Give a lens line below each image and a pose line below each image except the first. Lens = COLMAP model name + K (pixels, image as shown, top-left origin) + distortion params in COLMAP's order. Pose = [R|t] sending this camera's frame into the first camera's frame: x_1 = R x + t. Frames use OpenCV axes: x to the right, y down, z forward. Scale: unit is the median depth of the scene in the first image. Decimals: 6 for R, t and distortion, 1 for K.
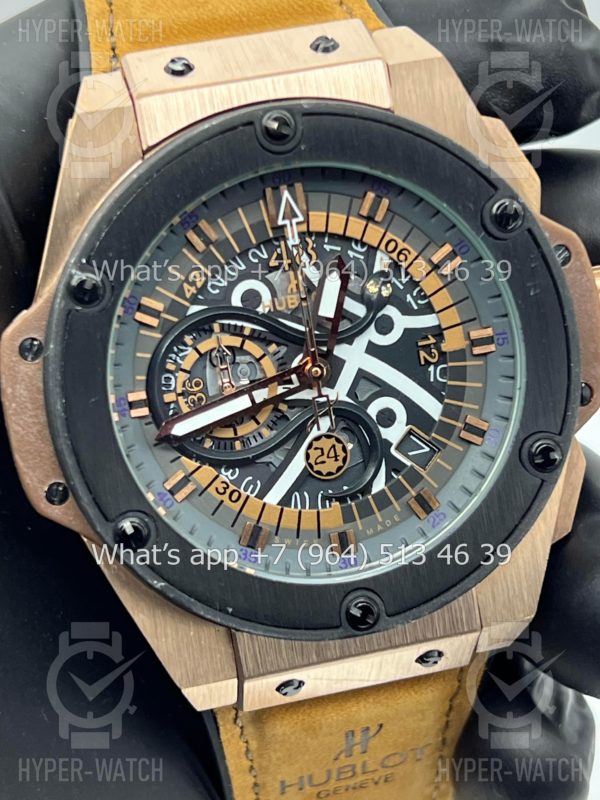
lens RADIAL K [[1854.3, 0, 300.0], [0, 1854.3, 400.0], [0, 0, 1]] dist [0.232645, -1.046092]
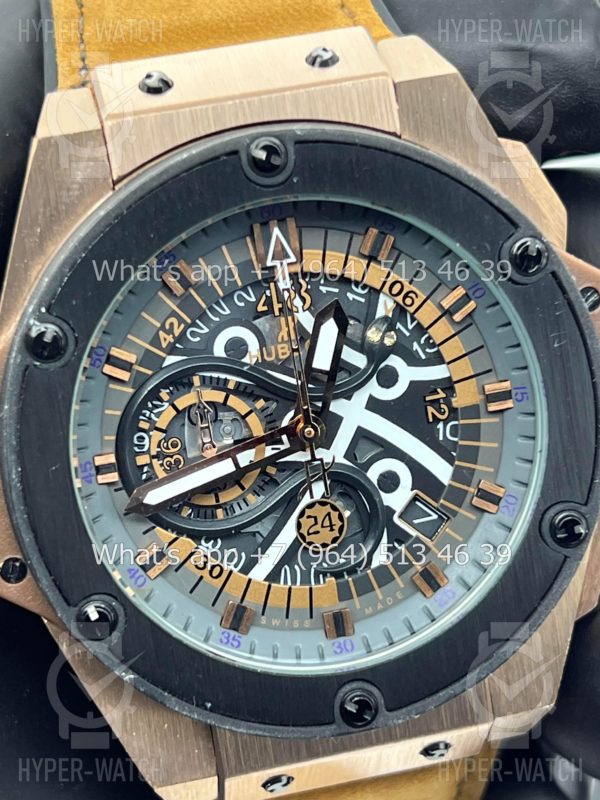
lens RADIAL K [[1854.3, 0, 300.0], [0, 1854.3, 400.0], [0, 0, 1]] dist [0.232645, -1.046092]
pose [[0.999935, 0.008334, -0.007758, 0.010898], [-0.008068, 0.999401, 0.033654, -0.059449], [0.008033, -0.033589, 0.999403, 0.119264]]
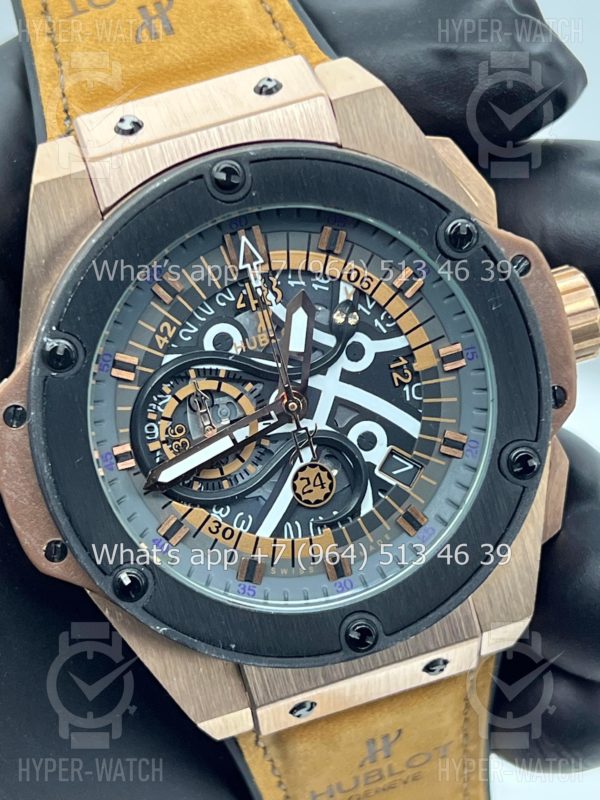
lens RADIAL K [[1854.3, 0, 300.0], [0, 1854.3, 400.0], [0, 0, 1]] dist [0.232645, -1.046092]
pose [[0.993604, -0.105924, -0.039136, 0.052768], [0.107260, 0.993657, 0.033769, -0.052413], [0.035311, -0.037751, 0.998663, -0.026953]]
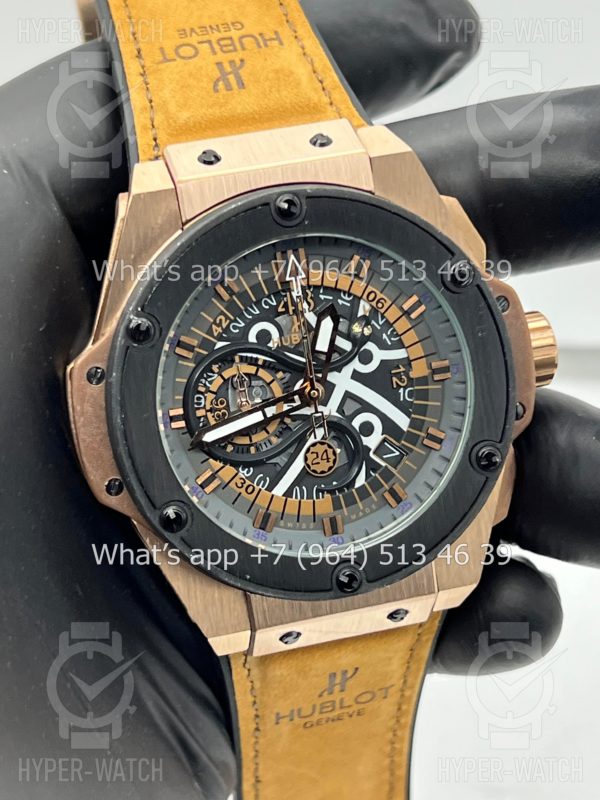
lens RADIAL K [[1854.3, 0, 300.0], [0, 1854.3, 400.0], [0, 0, 1]] dist [0.232645, -1.046092]
pose [[0.998954, 0.005766, 0.045360, -0.059069], [-0.006217, 0.999933, 0.009813, -0.023158], [-0.045300, -0.010085, 0.998923, -0.290000]]
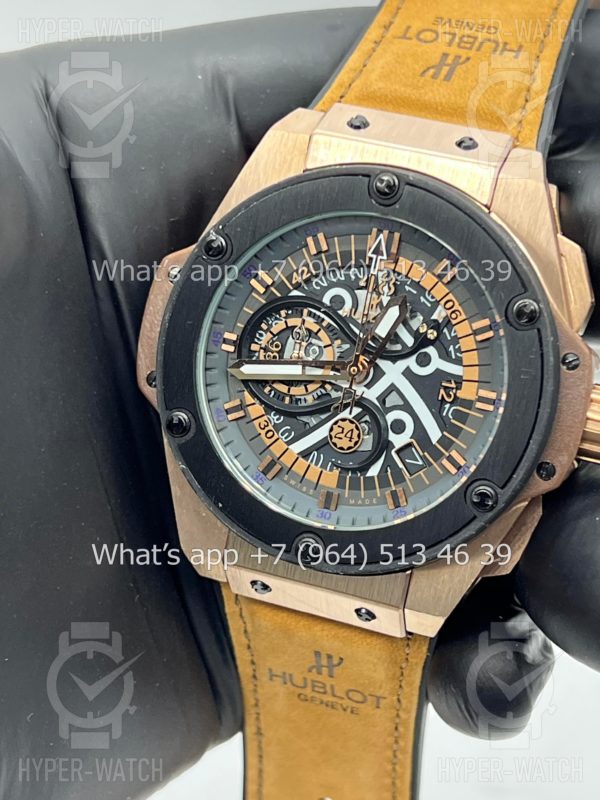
lens RADIAL K [[1854.3, 0, 300.0], [0, 1854.3, 400.0], [0, 0, 1]] dist [0.232645, -1.046092]
pose [[0.836851, 0.380966, -0.393122, 0.496531], [-0.389680, 0.918929, 0.060990, -0.060429], [0.384486, 0.102152, 0.917461, -0.218157]]
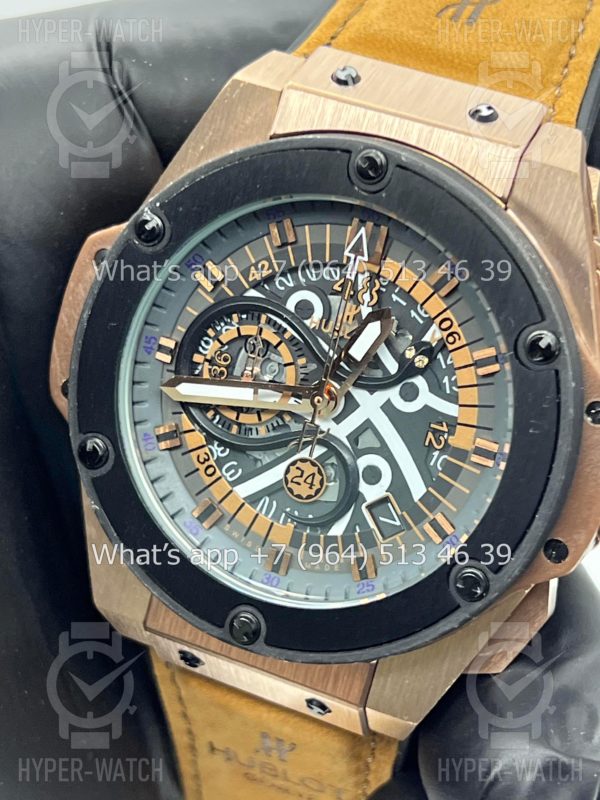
lens RADIAL K [[1854.3, 0, 300.0], [0, 1854.3, 400.0], [0, 0, 1]] dist [0.232645, -1.046092]
pose [[0.790283, 0.458966, -0.405961, 0.409860], [-0.439230, 0.886275, 0.146946, -0.158956], [0.427236, 0.062181, 0.901999, 0.074684]]
